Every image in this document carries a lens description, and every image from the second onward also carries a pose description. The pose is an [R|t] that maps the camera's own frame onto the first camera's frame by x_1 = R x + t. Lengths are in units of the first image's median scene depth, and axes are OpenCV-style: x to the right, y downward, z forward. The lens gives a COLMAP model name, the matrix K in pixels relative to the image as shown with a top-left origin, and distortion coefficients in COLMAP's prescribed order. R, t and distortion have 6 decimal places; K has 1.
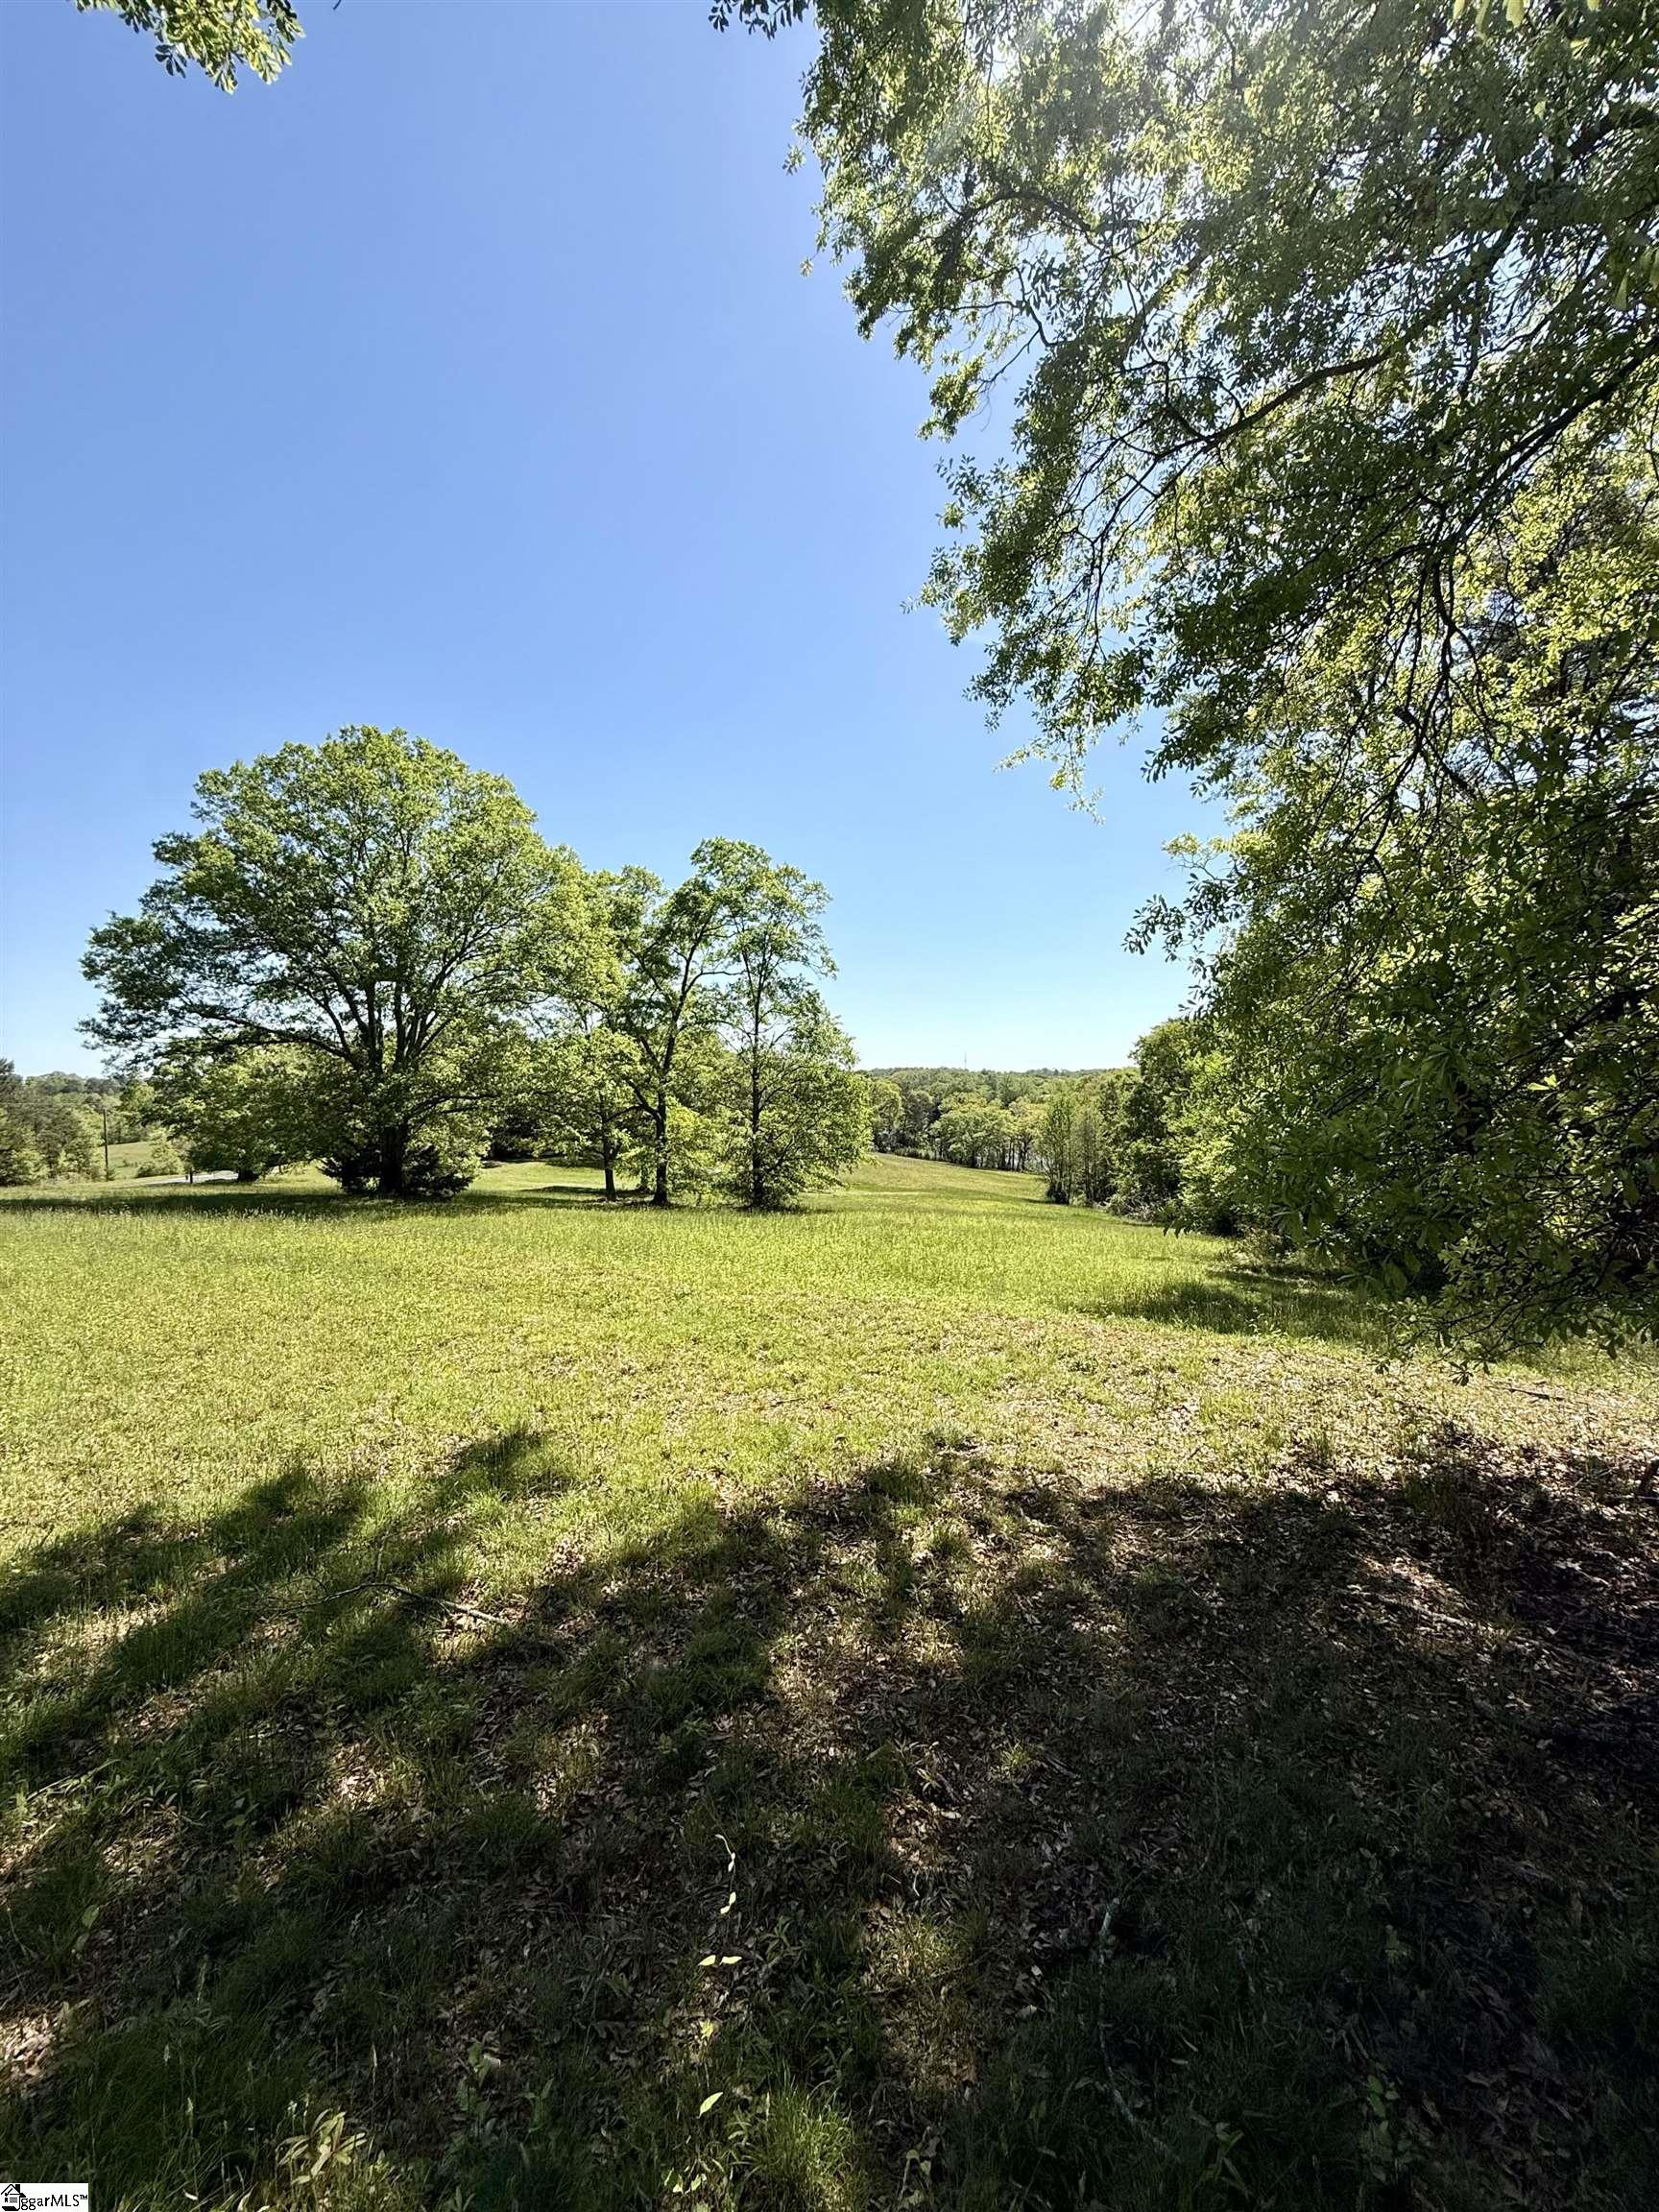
lens RADIAL K [[887.5, 0, 829.7], [0, 887.5, 1106.5], [0, 0, 1]] dist [-0.003880, -0.000391]
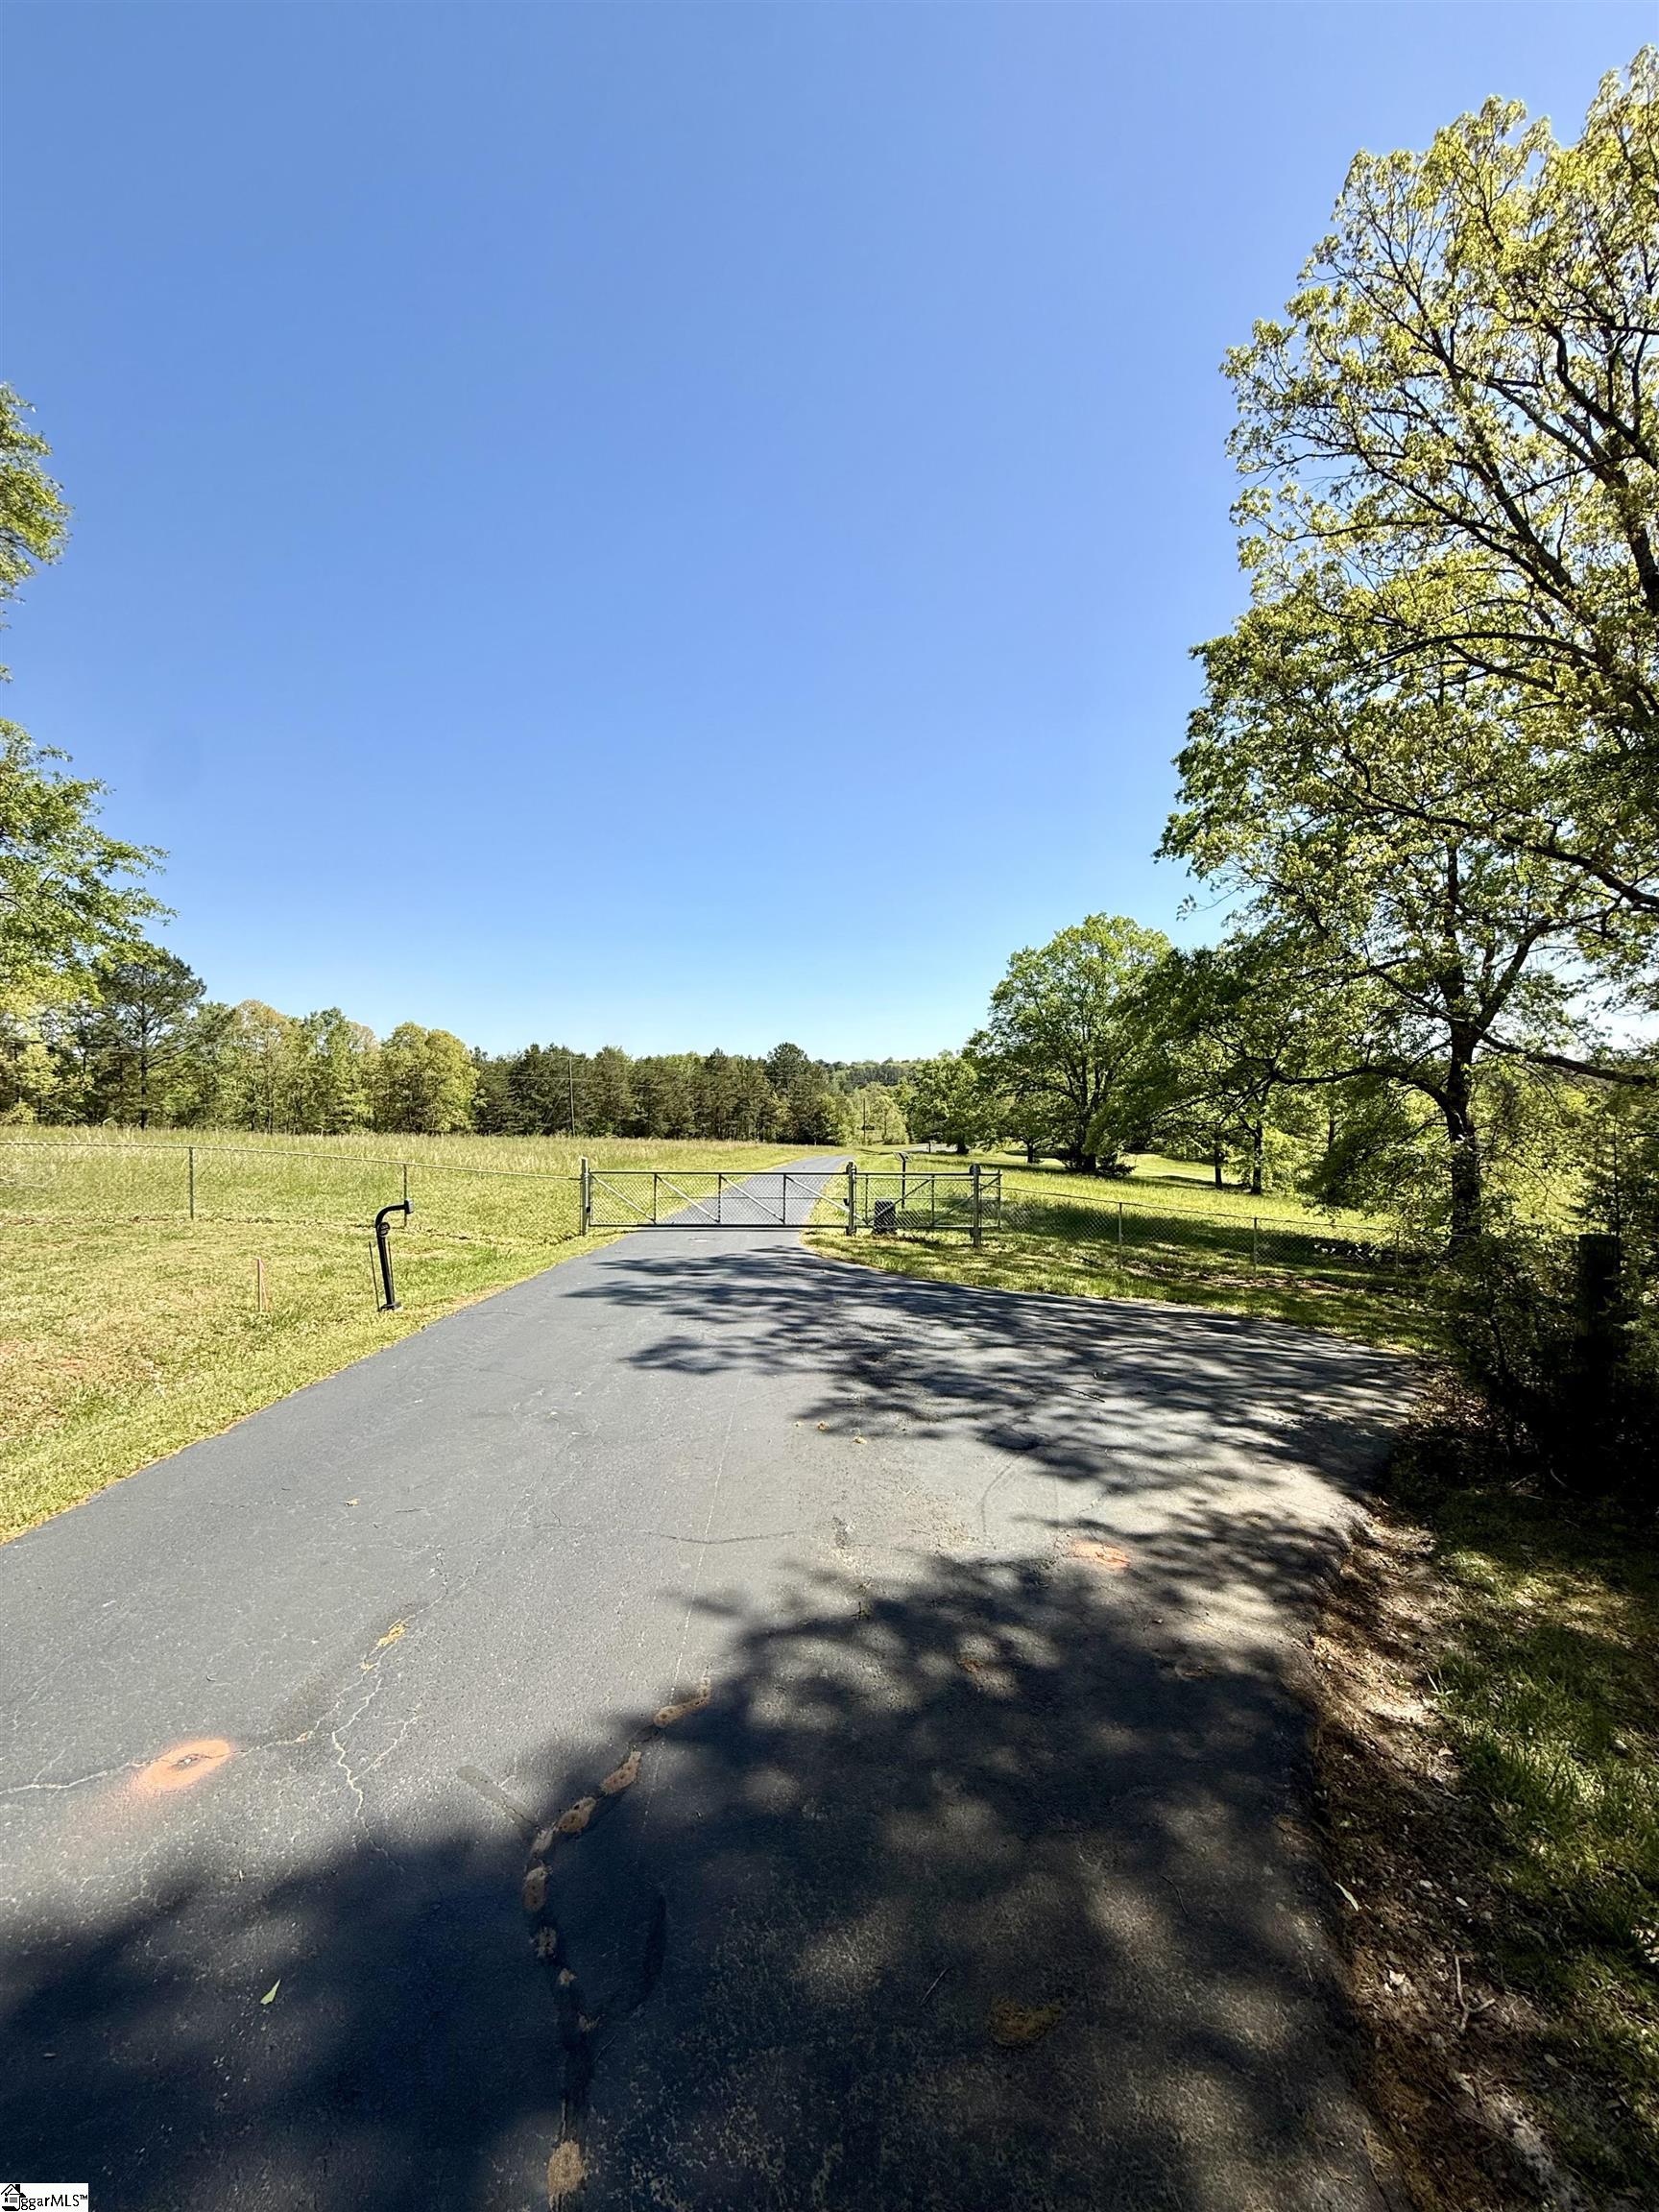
lens RADIAL K [[887.5, 0, 831.5], [0, 887.5, 1085.9], [0, 0, 1]] dist [-0.003880, -0.000391]
pose [[0.796891, 0.031474, -0.603302, 0.125295], [-0.034353, 0.999387, 0.006763, -0.054528], [0.603145, 0.015336, 0.797484, -0.571812]]
